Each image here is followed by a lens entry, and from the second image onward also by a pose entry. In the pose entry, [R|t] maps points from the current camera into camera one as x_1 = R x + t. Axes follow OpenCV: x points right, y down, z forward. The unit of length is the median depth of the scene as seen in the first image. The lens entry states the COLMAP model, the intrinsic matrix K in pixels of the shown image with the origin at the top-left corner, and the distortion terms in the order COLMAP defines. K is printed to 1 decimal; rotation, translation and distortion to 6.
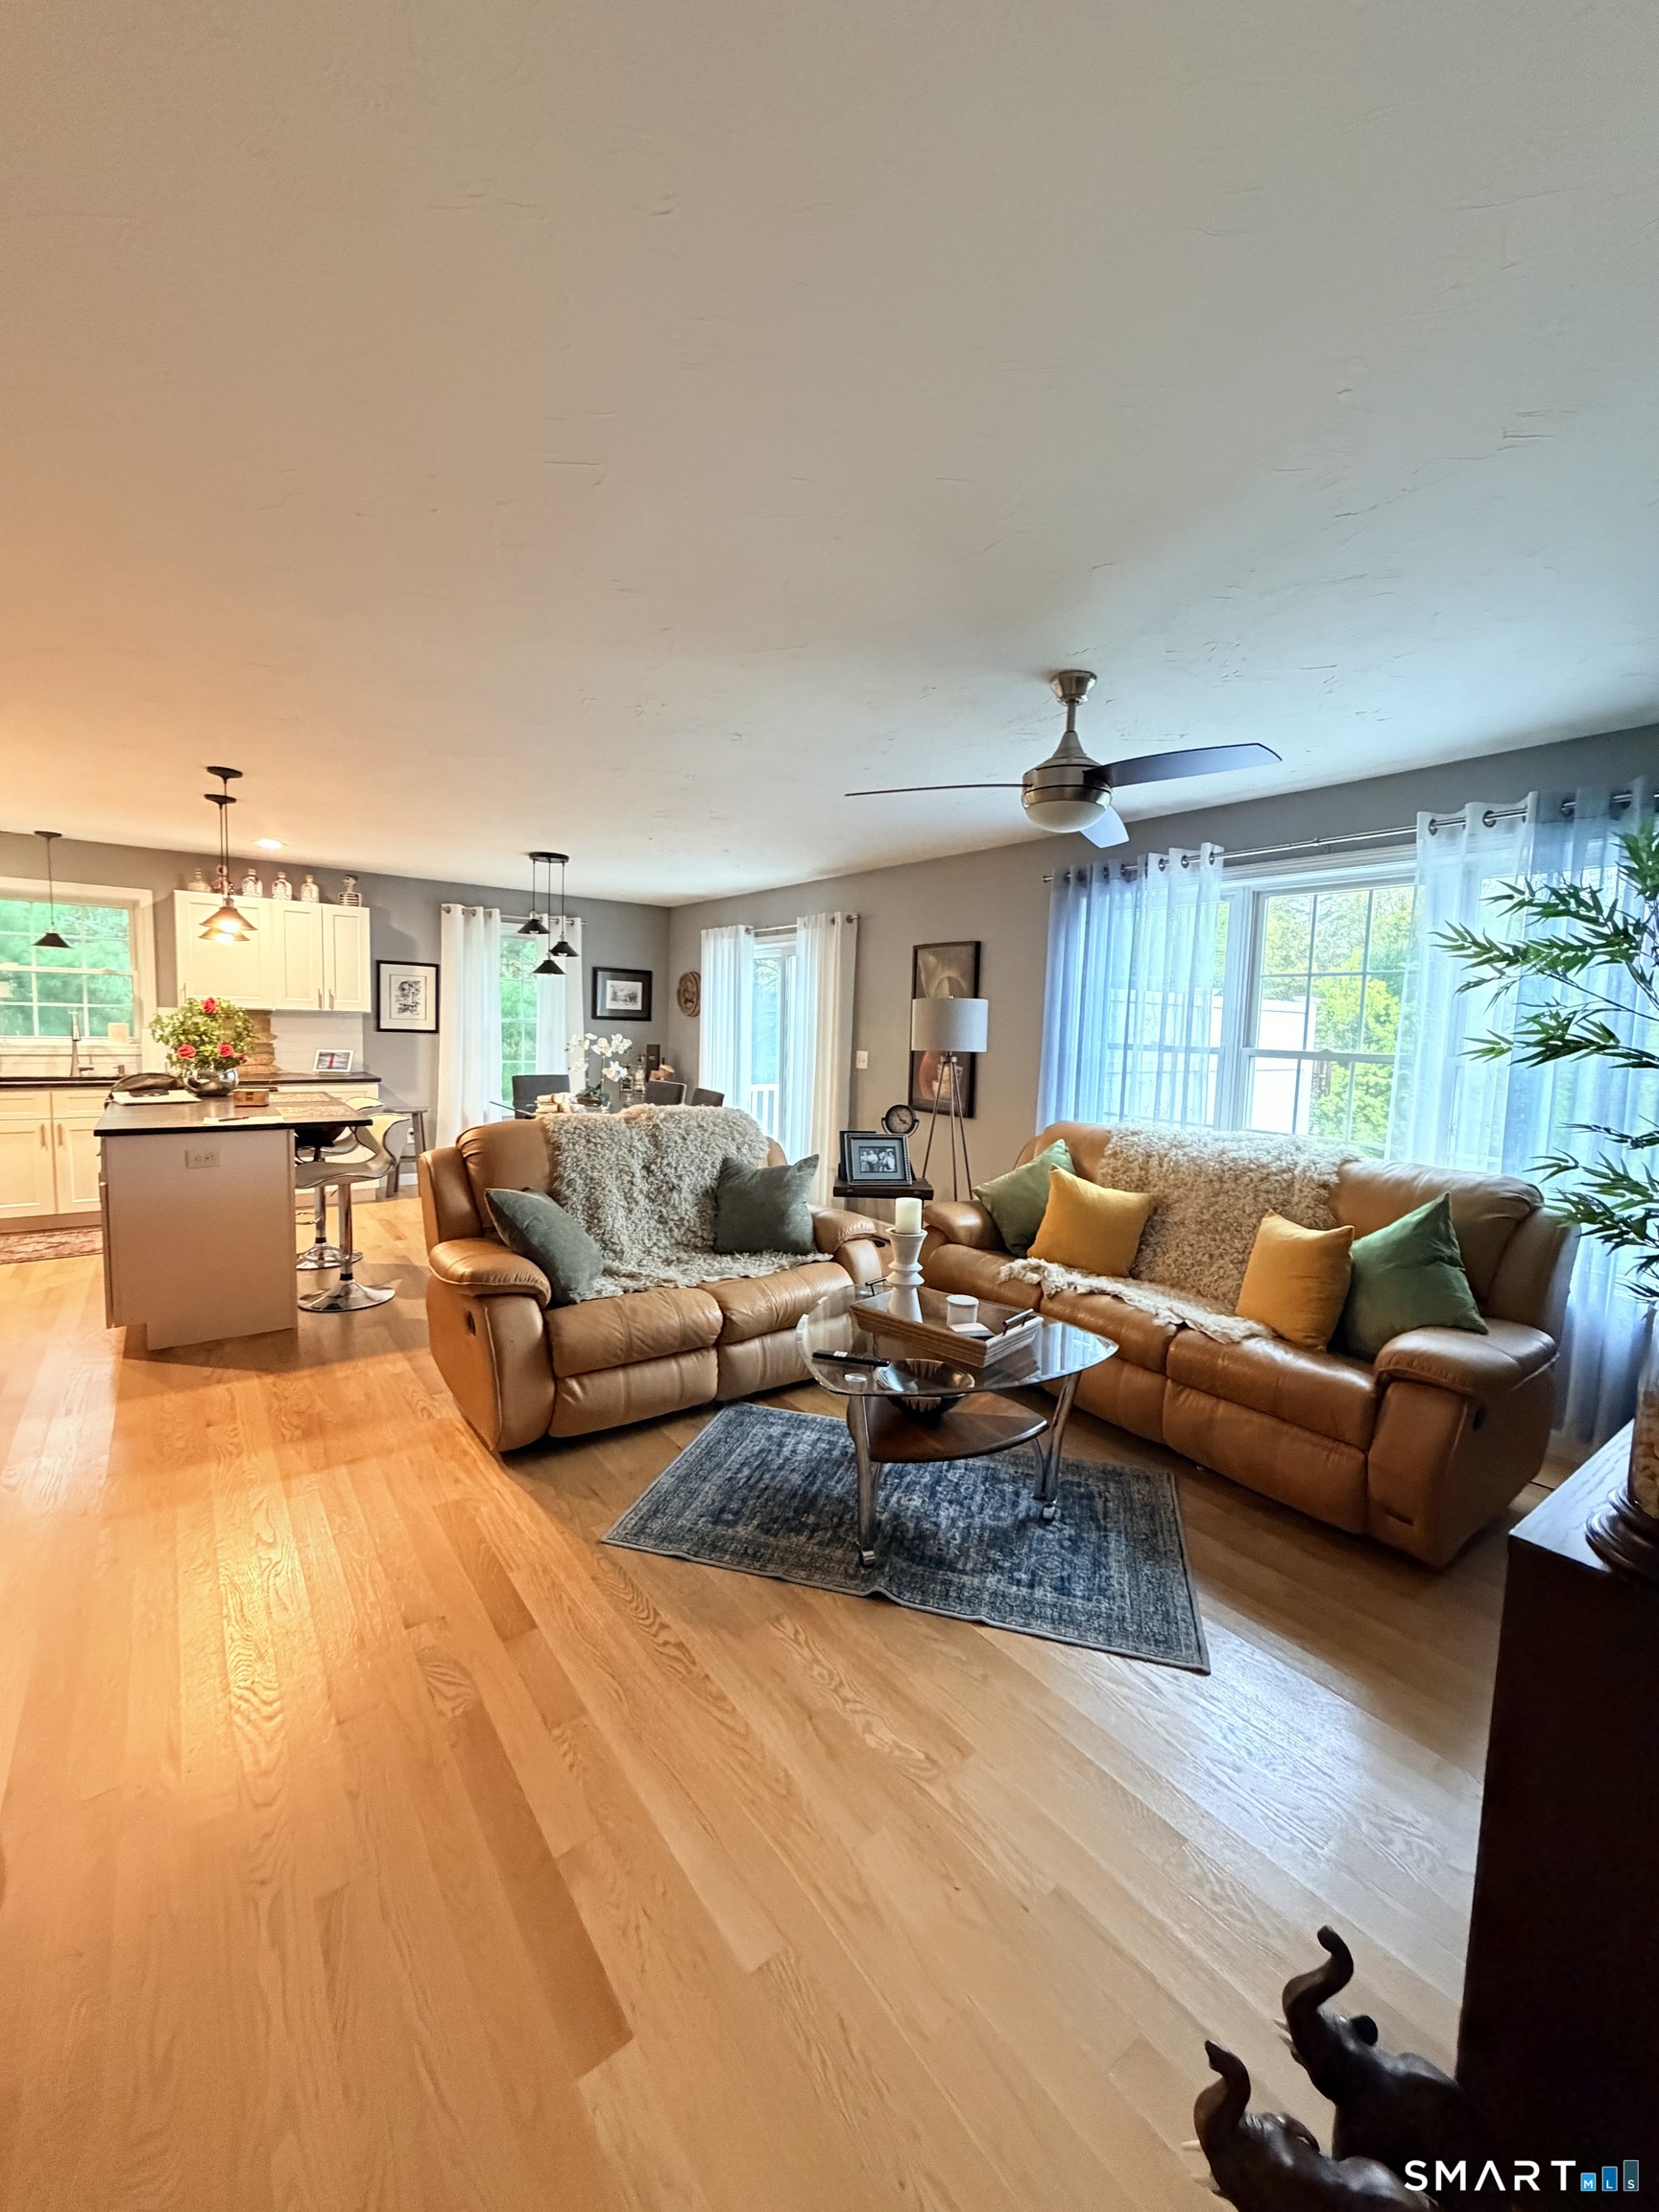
lens RADIAL K [[871.6, 0, 823.9], [0, 871.6, 1096.3], [0, 0, 1]] dist [-0.001682, 0.000024]
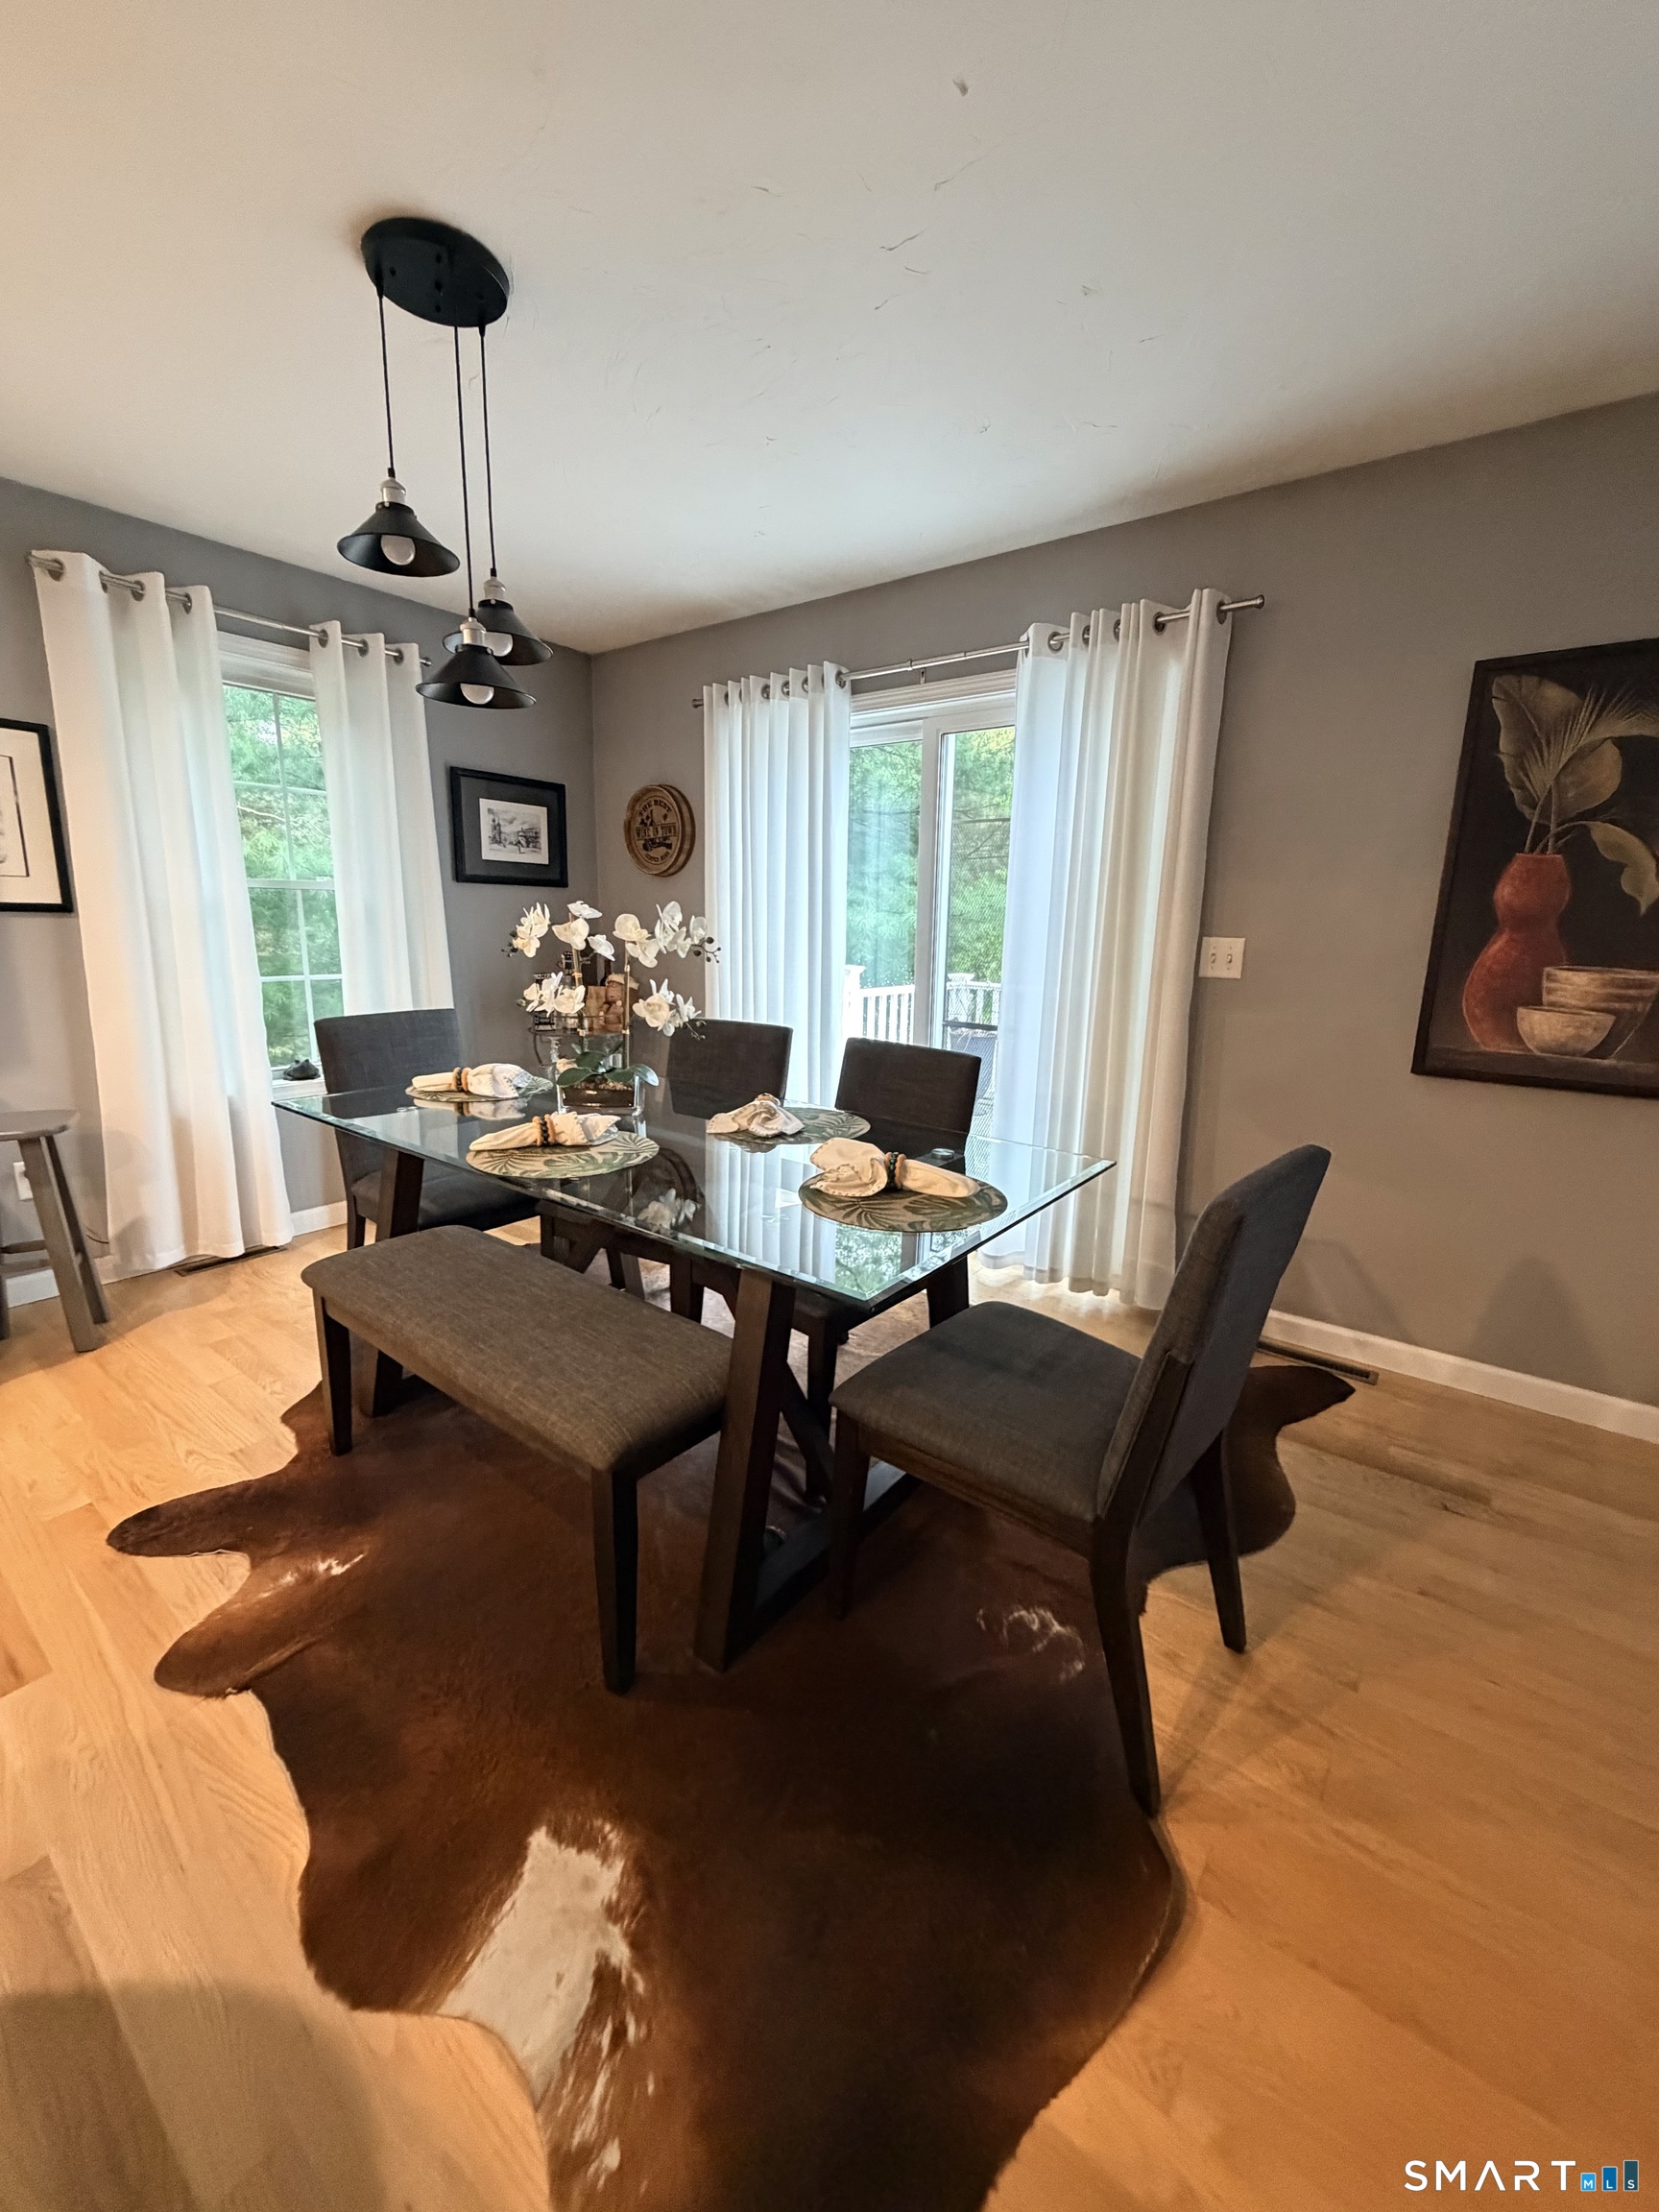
lens RADIAL K [[871.6, 0, 831.1], [0, 871.6, 1097.1], [0, 0, 1]] dist [-0.001682, 0.000024]
pose [[0.959420, -0.069710, 0.273229, -0.484191], [0.033713, 0.990368, 0.134295, -0.066484], [-0.279959, -0.119634, 0.952529, 1.105960]]
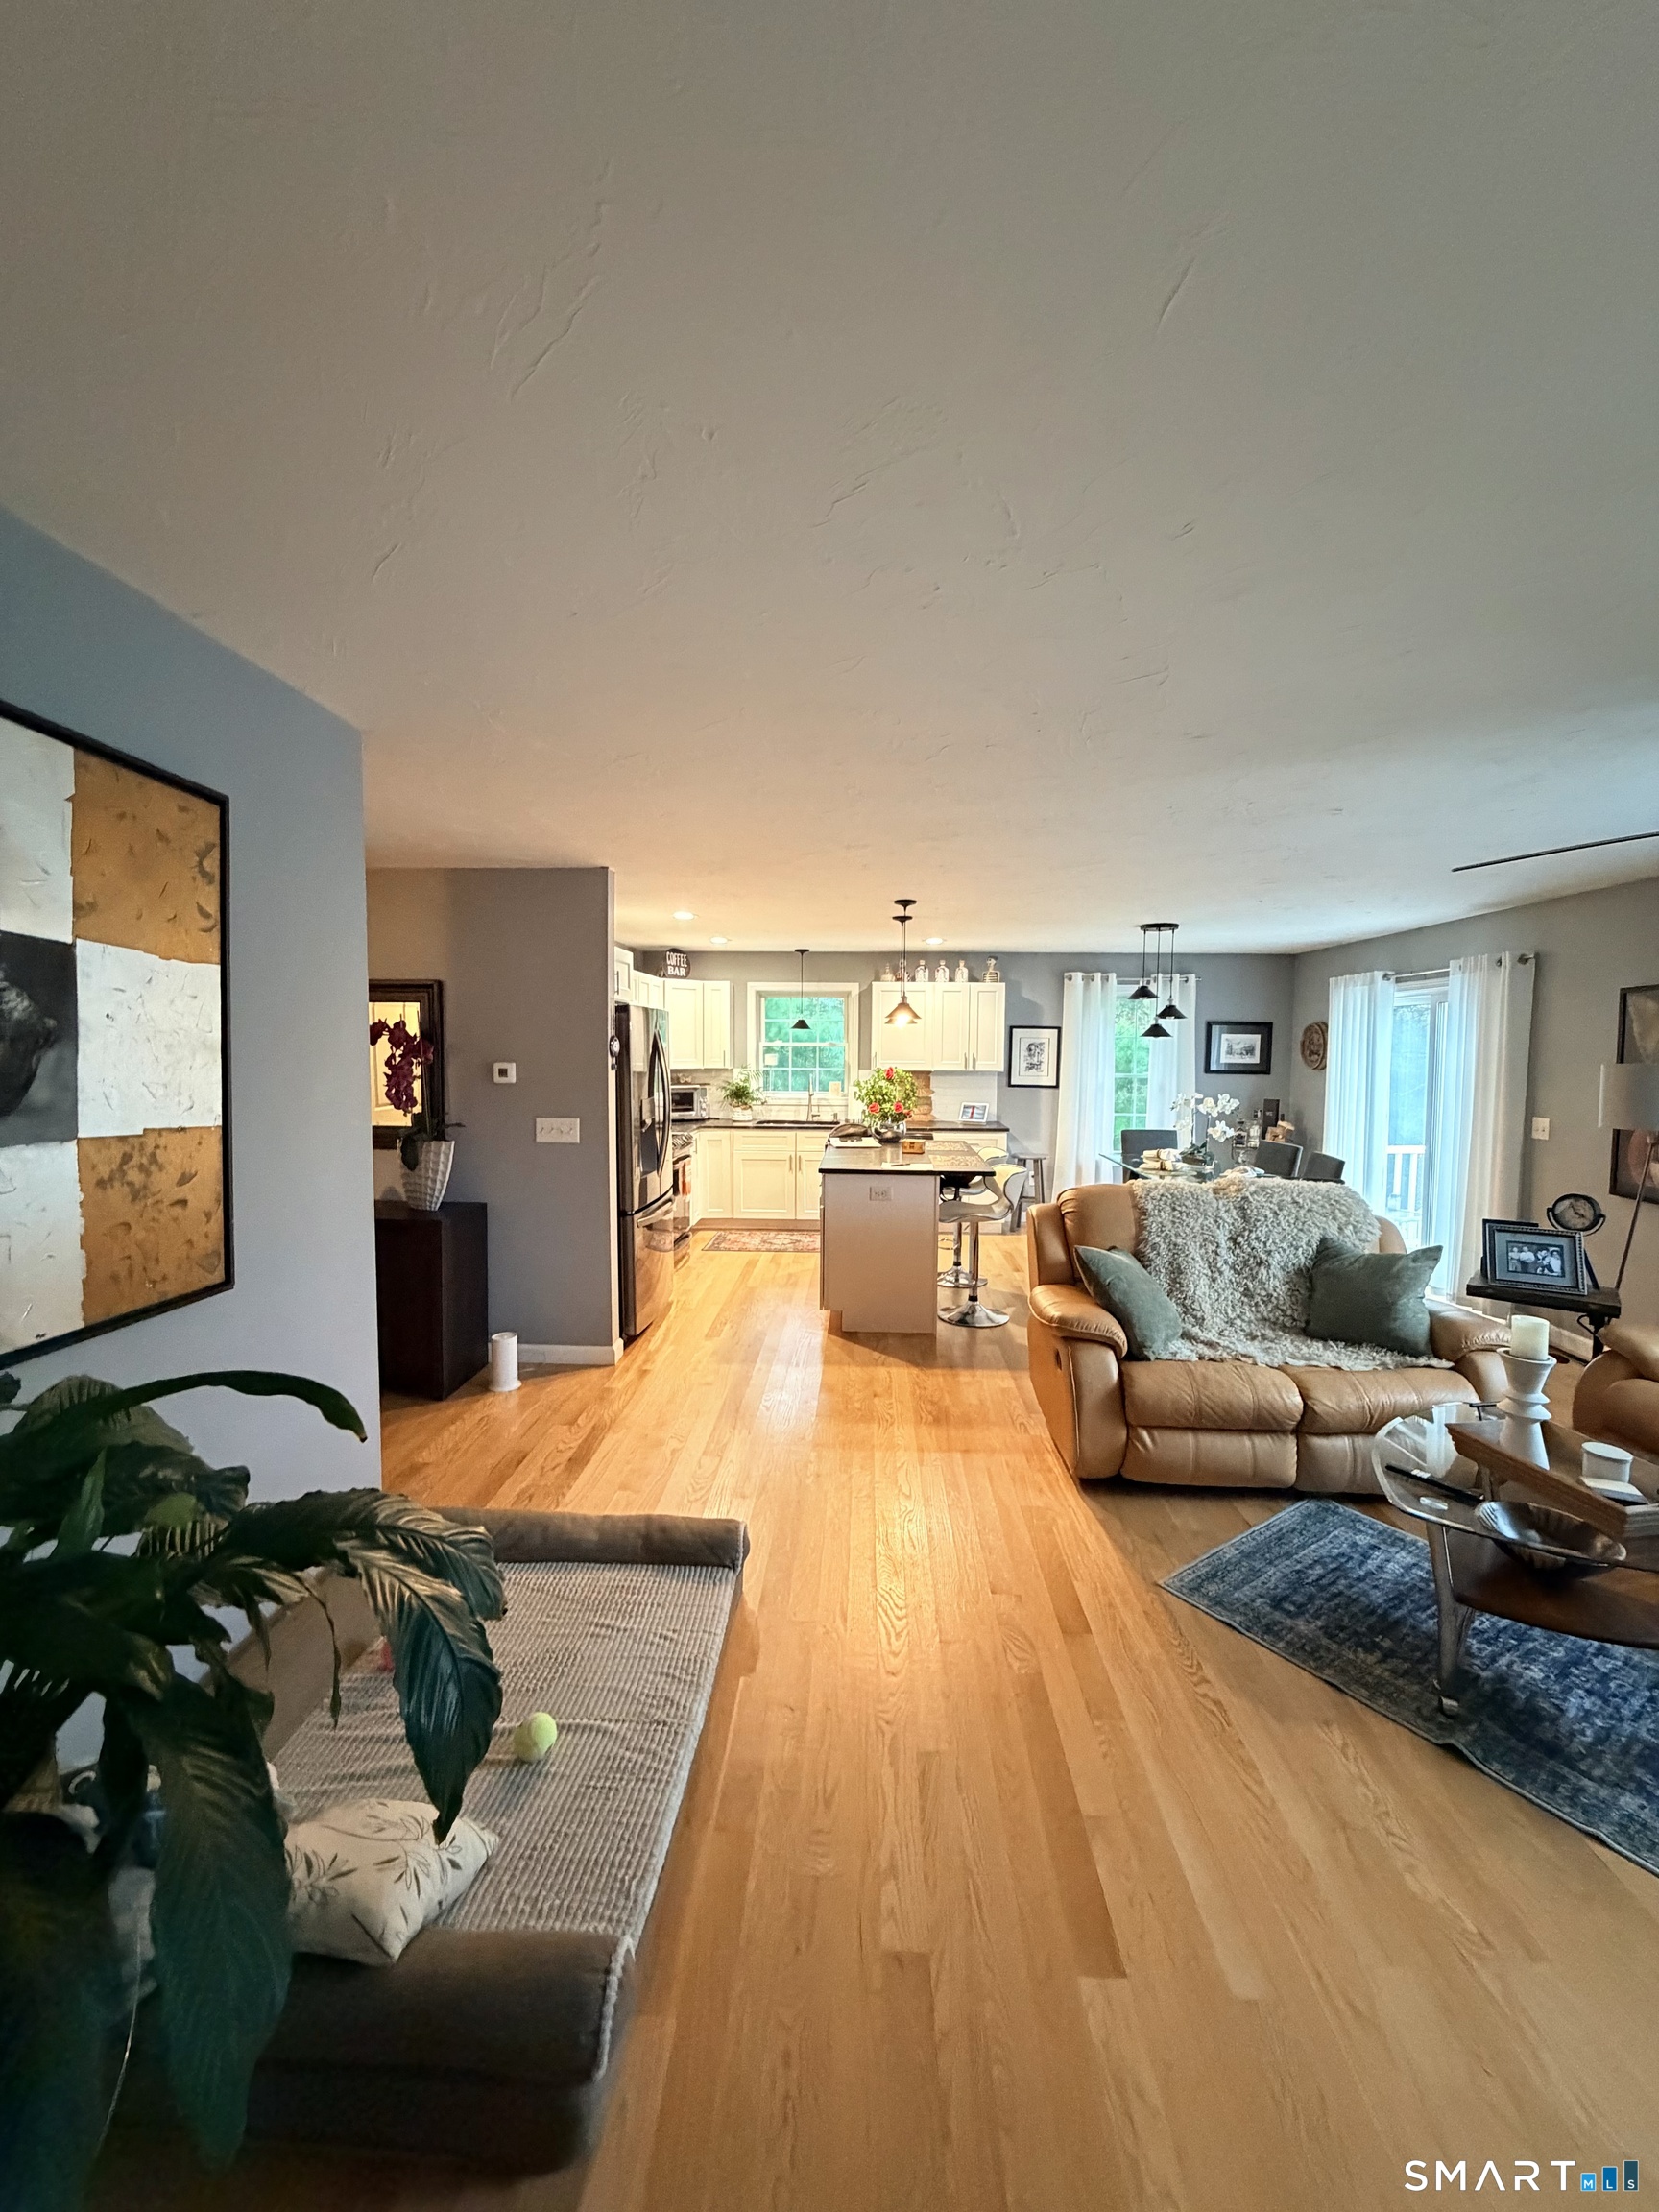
lens RADIAL K [[871.6, 0, 832.4], [0, 871.6, 1096.3], [0, 0, 1]] dist [-0.001682, 0.000024]
pose [[0.775576, 0.012009, -0.631140, 0.077485], [-0.039155, 0.998809, -0.029111, -0.038745], [0.630039, 0.047290, 0.775122, -0.096615]]
